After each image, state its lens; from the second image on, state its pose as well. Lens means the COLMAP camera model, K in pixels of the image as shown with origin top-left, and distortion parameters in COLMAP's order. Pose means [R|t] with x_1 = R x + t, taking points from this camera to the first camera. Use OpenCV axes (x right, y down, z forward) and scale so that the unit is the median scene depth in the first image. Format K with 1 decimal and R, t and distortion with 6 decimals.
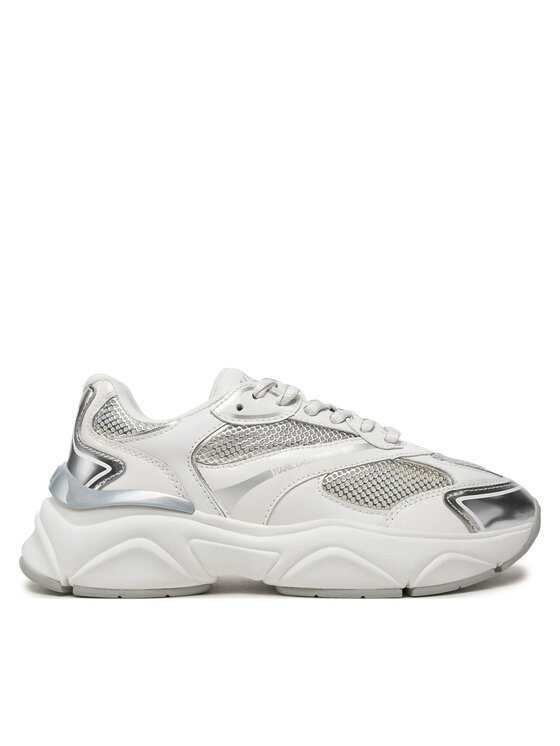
lens RADIAL K [[975.7, 0, 279.7], [0, 975.7, 371.7], [0, 0, 1]] dist [-0.207946, 0.000000]
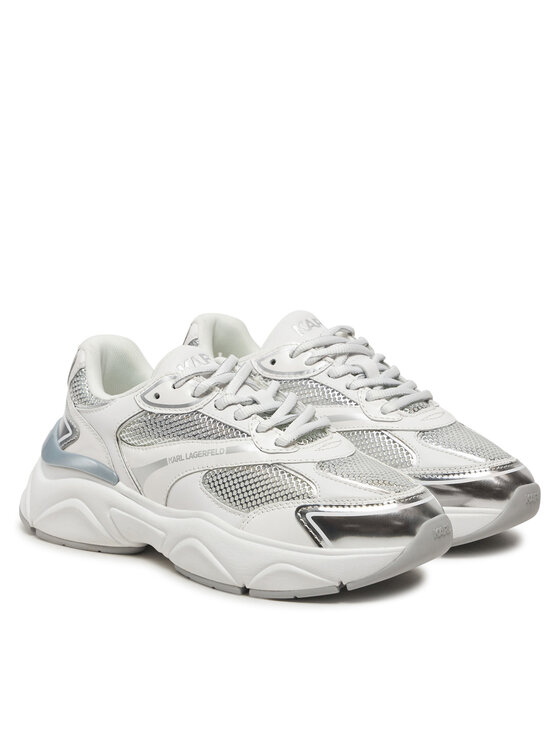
lens RADIAL K [[1871.5, 0, 280.1], [0, 1871.5, 373.1], [0, 0, 1]] dist [-0.049923, 0.000000]
pose [[0.802425, 0.129466, -0.582540, 1.315418], [0.013129, 0.972116, 0.234131, -0.487589], [0.596609, -0.195521, 0.778351, -0.555149]]
